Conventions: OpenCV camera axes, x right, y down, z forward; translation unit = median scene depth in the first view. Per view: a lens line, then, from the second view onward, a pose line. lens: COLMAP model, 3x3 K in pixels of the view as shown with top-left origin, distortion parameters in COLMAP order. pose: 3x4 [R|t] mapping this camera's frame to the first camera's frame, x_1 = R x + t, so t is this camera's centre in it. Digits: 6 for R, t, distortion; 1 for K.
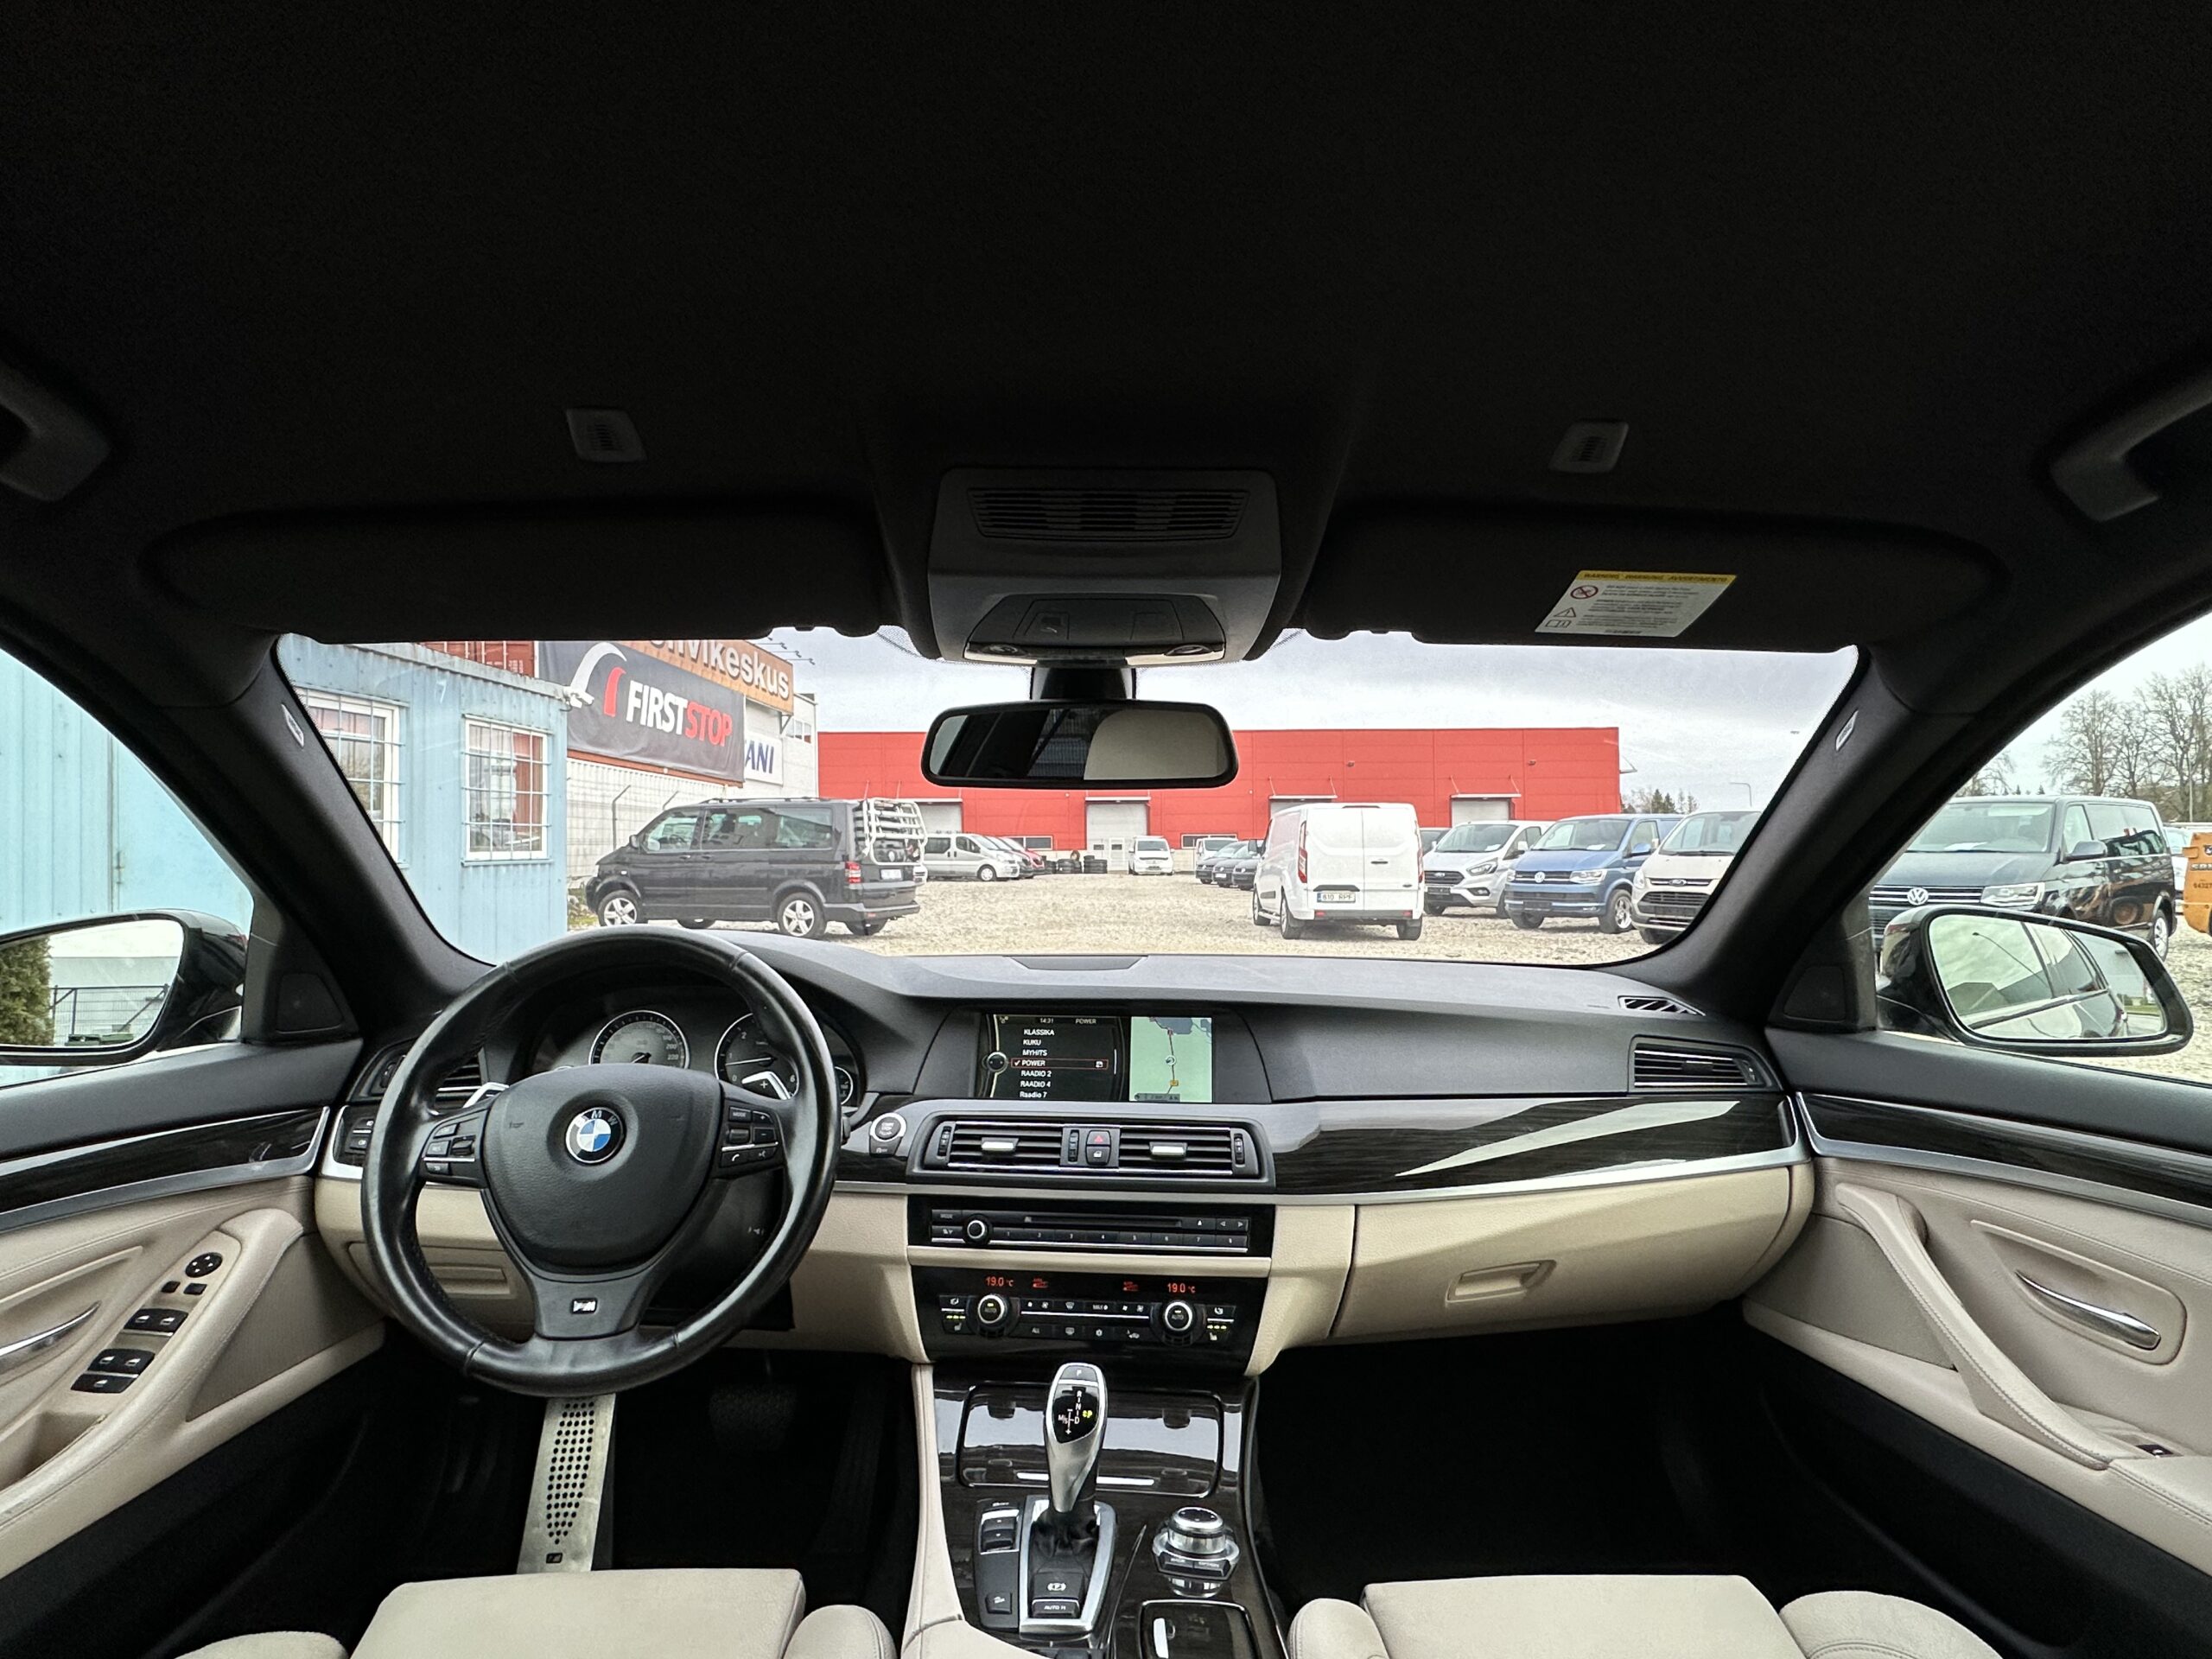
lens RADIAL K [[1157.9, 0, 1096.5], [0, 1157.9, 836.3], [0, 0, 1]] dist [-0.002404, -0.000477]
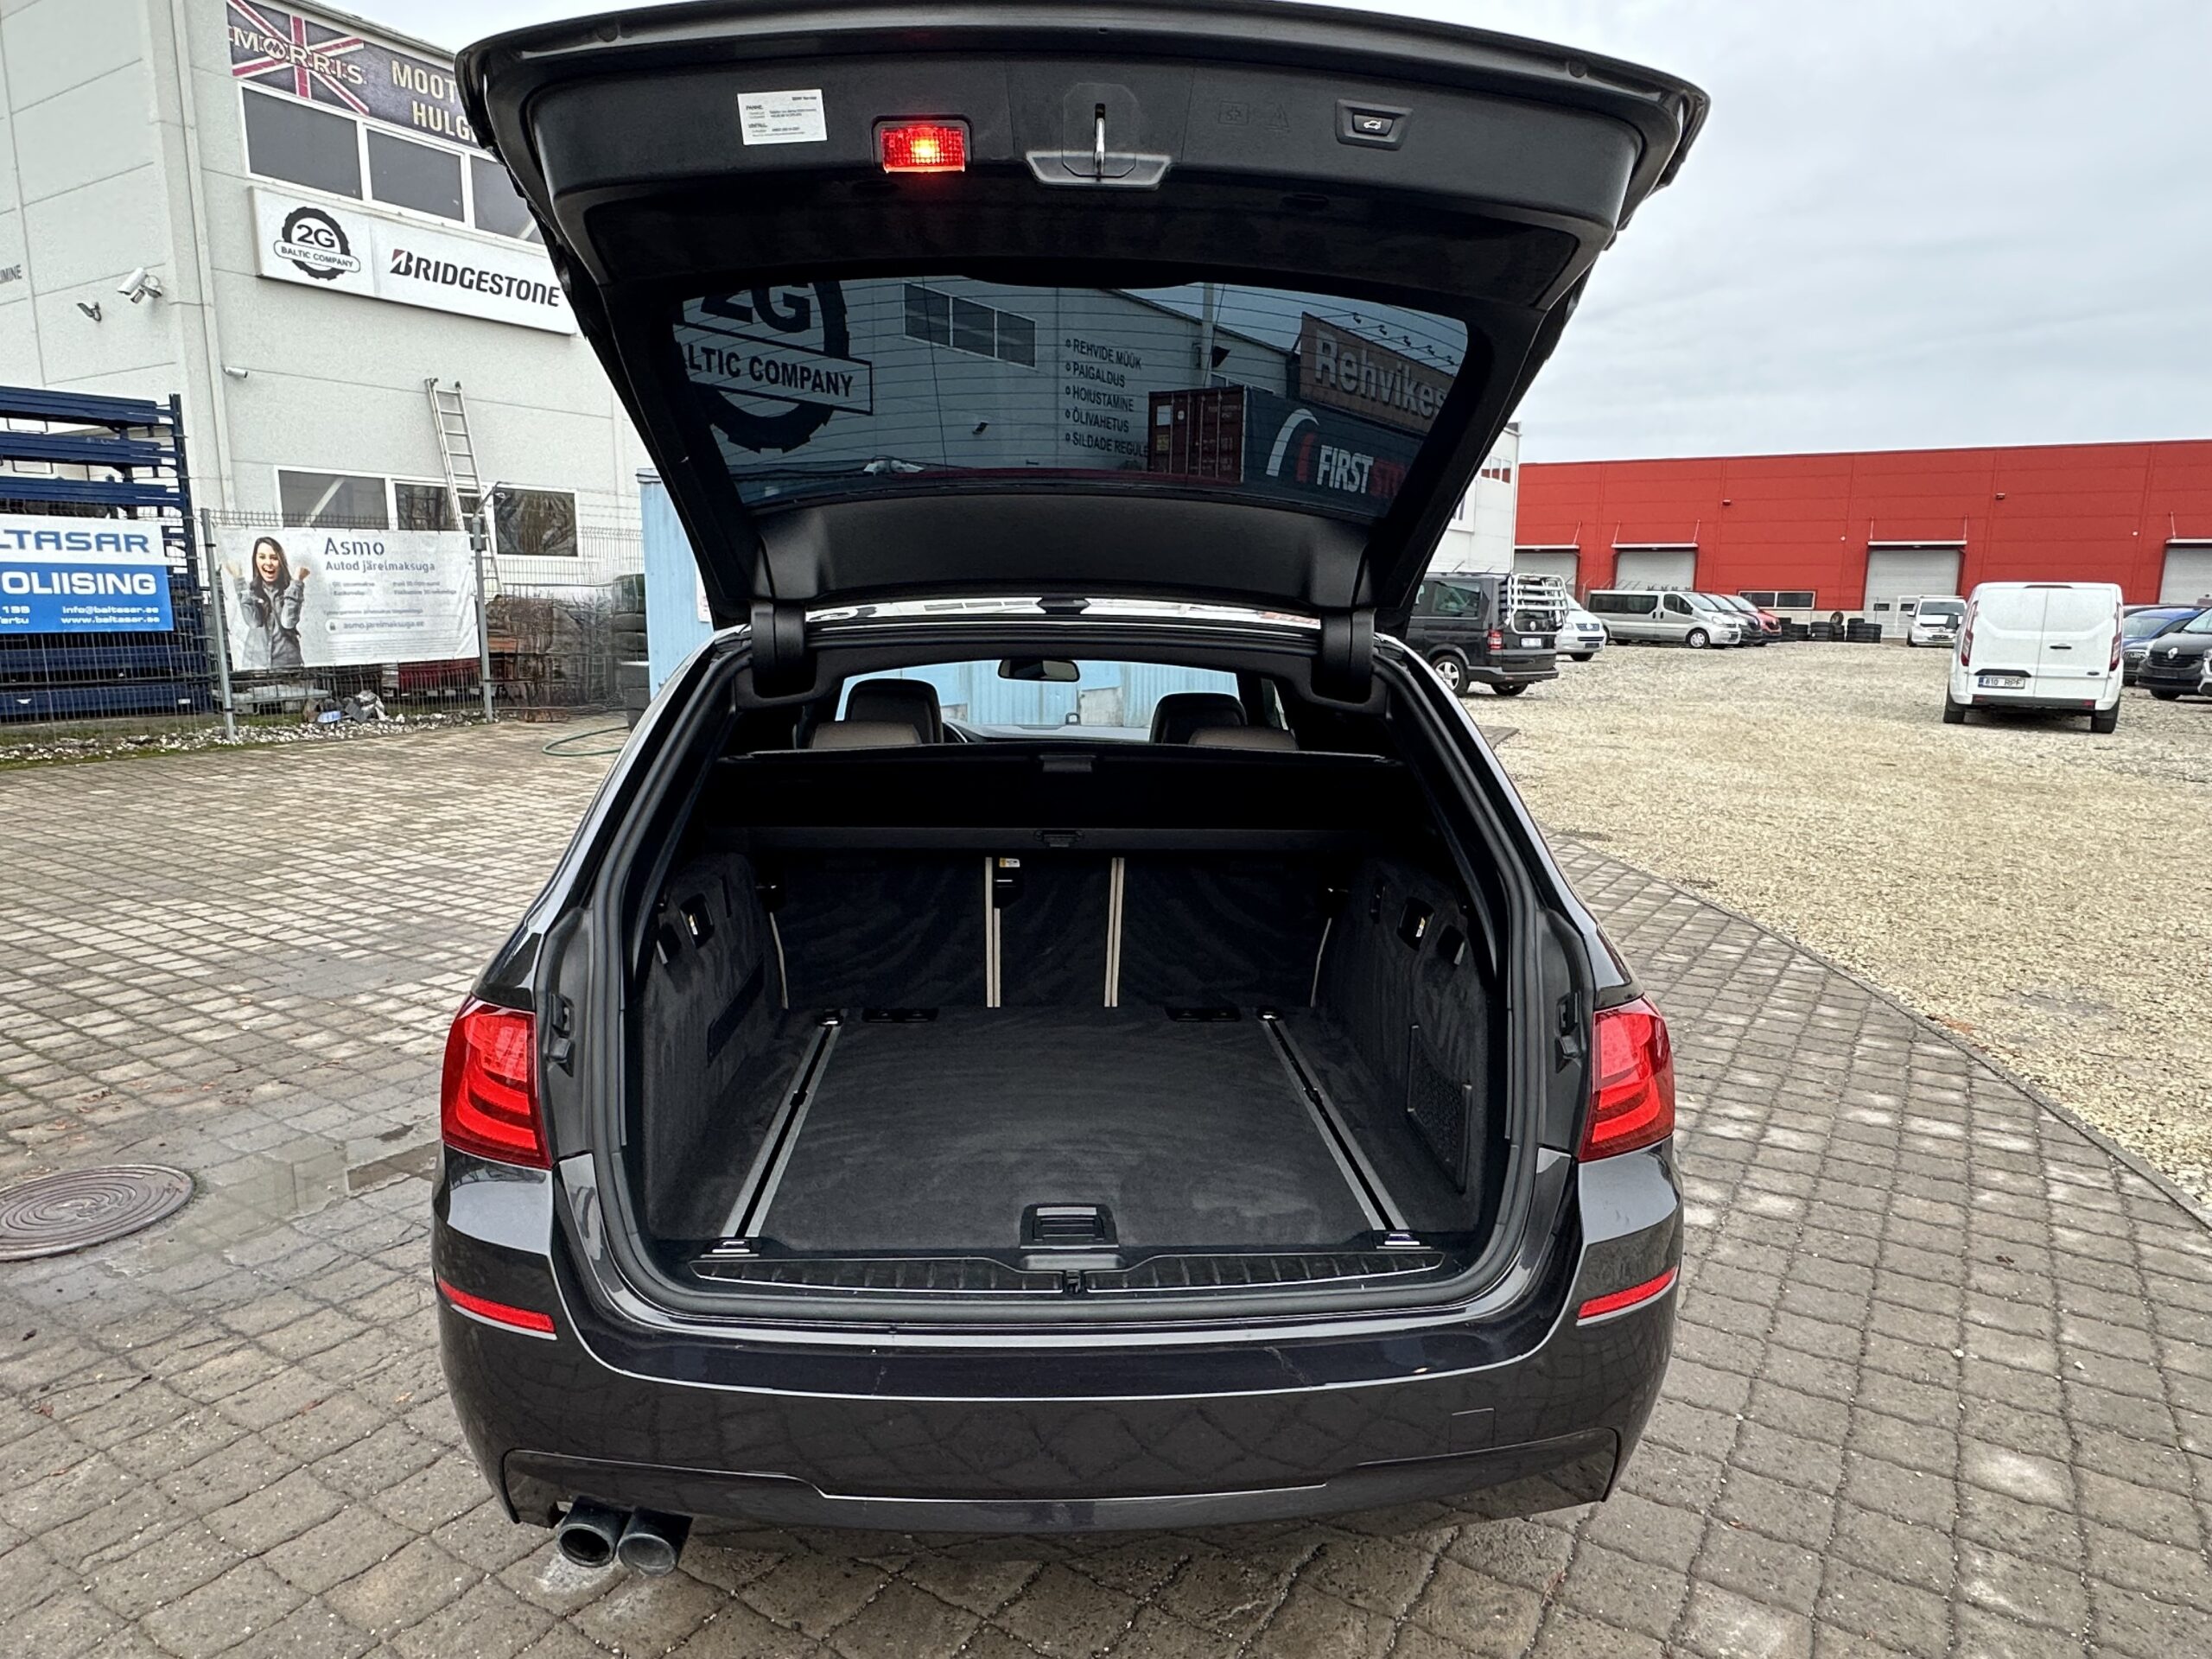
lens RADIAL K [[1383.7, 0, 1098.6], [0, 1383.7, 858.2], [0, 0, 1]] dist [-0.006250, -0.000615]
pose [[0.860198, 0.112454, -0.497408, 0.159489], [-0.012016, 0.979582, 0.200684, -0.027204], [0.509819, -0.166651, 0.843986, -0.399608]]
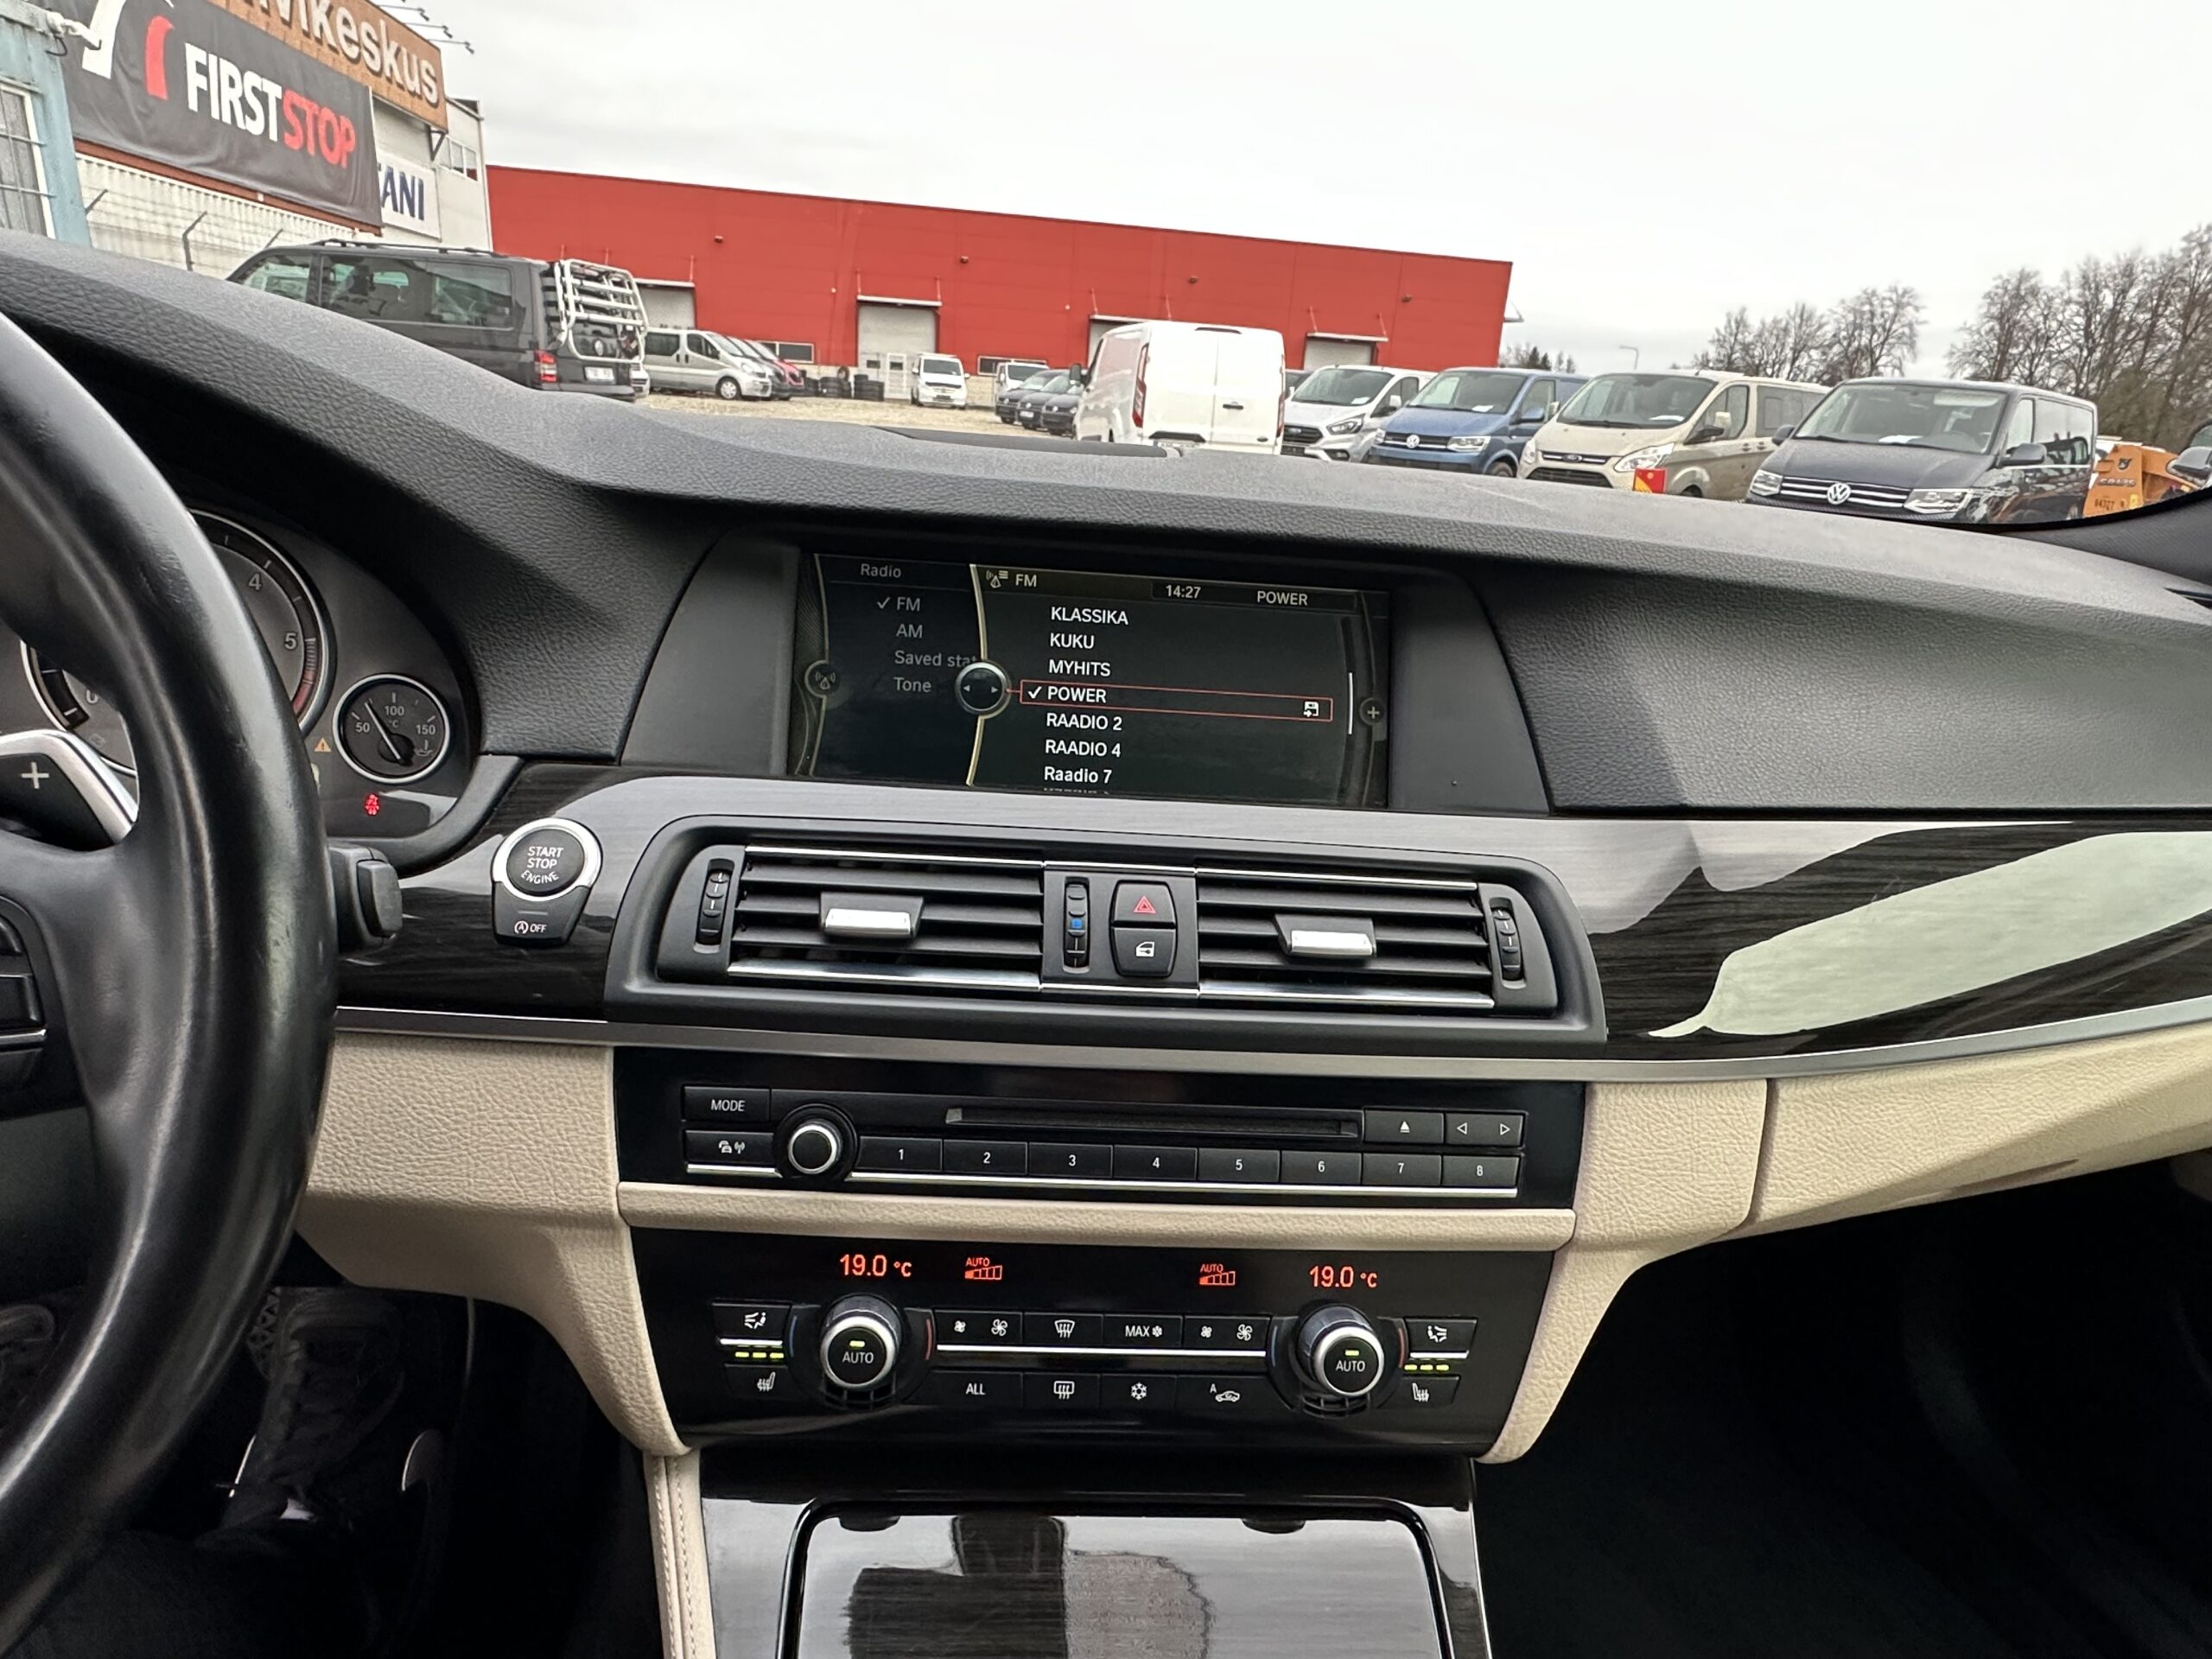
lens RADIAL K [[1334.7, 0, 1079.4], [0, 1334.7, 898.6], [0, 0, 1]] dist [-0.004113, -0.001375]
pose [[0.986546, 0.017176, 0.162580, -0.005461], [-0.076757, 0.926707, 0.367862, 0.006488], [-0.144346, -0.375392, 0.915557, 0.038170]]
